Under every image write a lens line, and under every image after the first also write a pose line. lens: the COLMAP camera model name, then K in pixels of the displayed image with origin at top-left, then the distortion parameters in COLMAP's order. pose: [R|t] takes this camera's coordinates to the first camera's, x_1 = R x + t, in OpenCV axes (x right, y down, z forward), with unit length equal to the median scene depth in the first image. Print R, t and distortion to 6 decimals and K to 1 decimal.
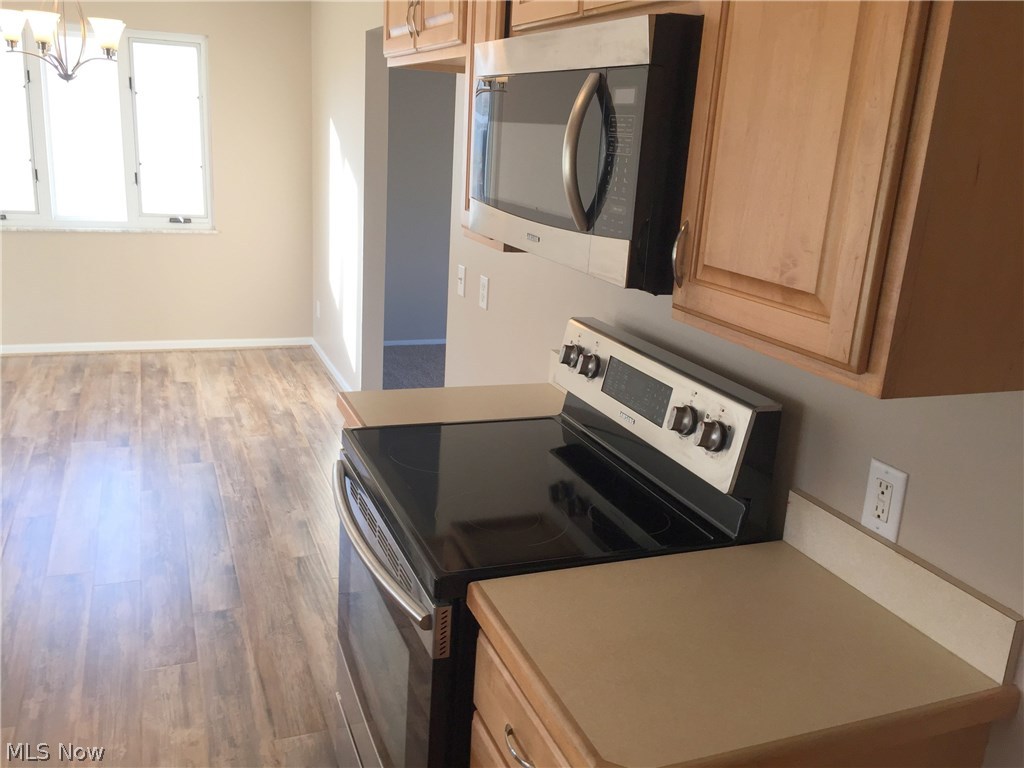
lens RADIAL K [[897.4, 0, 521.5], [0, 897.4, 380.7], [0, 0, 1]] dist [0.107521, -0.129344]
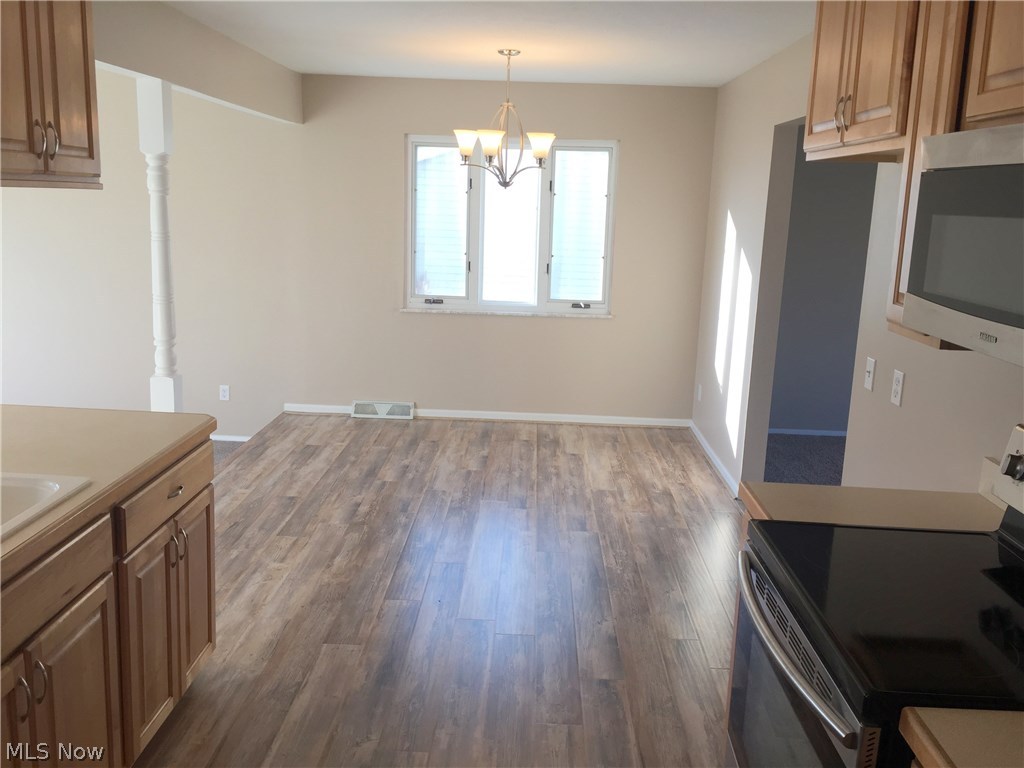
lens RADIAL K [[897.4, 0, 508.5], [0, 897.4, 377.9], [0, 0, 1]] dist [0.107521, -0.129344]
pose [[0.916907, 0.048999, -0.396081, -0.033687], [-0.085064, 0.993624, -0.073998, -0.003478], [0.389929, 0.101541, 0.915229, -0.023972]]
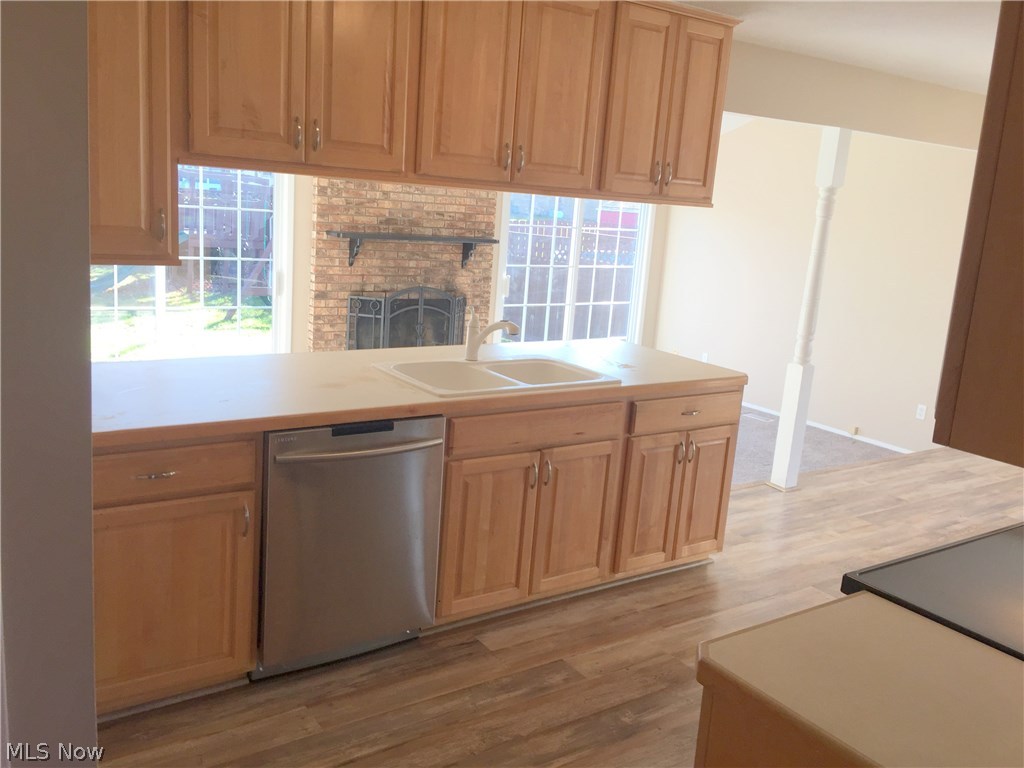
lens RADIAL K [[897.4, 0, 511.3], [0, 897.4, 383.1], [0, 0, 1]] dist [0.107521, -0.129344]
pose [[0.236295, 0.158754, -0.958625, 0.484771], [-0.315699, 0.945584, 0.078777, 0.007573], [0.918966, 0.284022, 0.273555, 0.079656]]
